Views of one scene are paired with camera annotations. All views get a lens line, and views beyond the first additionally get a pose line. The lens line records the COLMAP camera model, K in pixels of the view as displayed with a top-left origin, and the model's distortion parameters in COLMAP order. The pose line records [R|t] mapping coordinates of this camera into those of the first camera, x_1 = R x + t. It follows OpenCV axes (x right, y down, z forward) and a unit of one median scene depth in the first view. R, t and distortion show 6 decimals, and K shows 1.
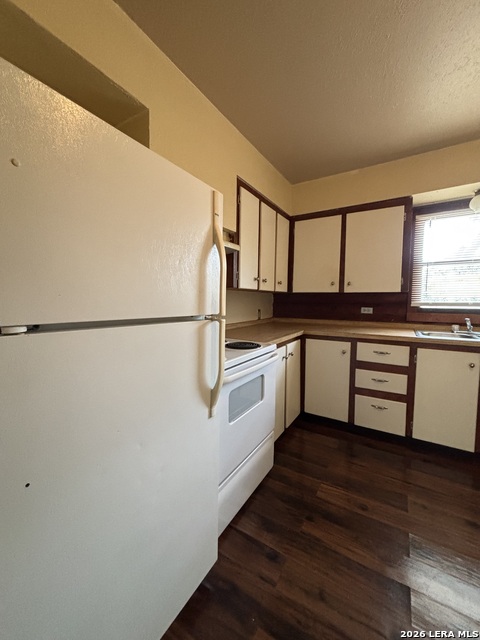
lens RADIAL K [[260.4, 0, 240.5], [0, 260.4, 317.0], [0, 0, 1]] dist [0.004541, -0.000408]
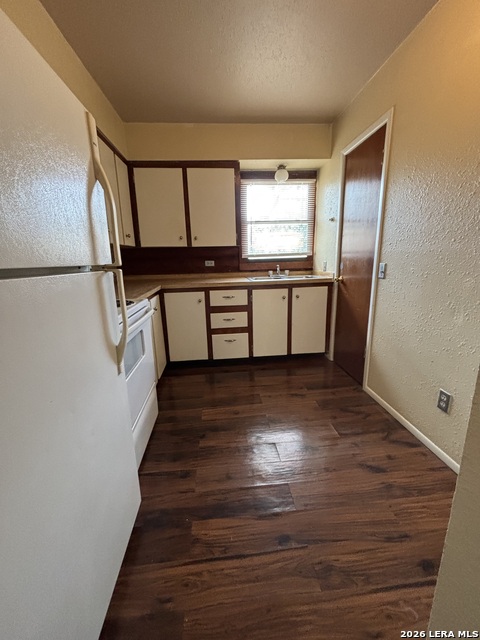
lens RADIAL K [[260.4, 0, 238.3], [0, 260.4, 317.1], [0, 0, 1]] dist [0.004541, -0.000408]
pose [[0.800843, -0.161818, 0.576598, -0.134745], [0.072587, 0.981933, 0.174756, 0.019947], [-0.594459, -0.098099, 0.798120, -0.004105]]
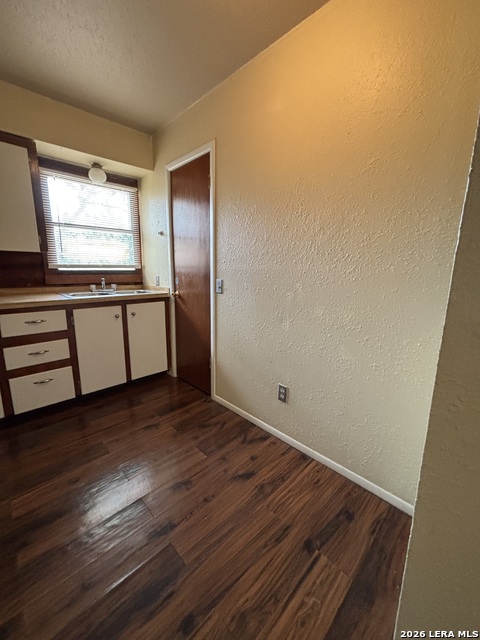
lens RADIAL K [[260.4, 0, 237.5], [0, 260.4, 316.9], [0, 0, 1]] dist [0.004541, -0.000408]
pose [[0.243792, -0.180231, 0.952933, -0.124051], [0.055205, 0.983566, 0.171901, 0.007393], [-0.968255, 0.010698, 0.249735, 0.120232]]
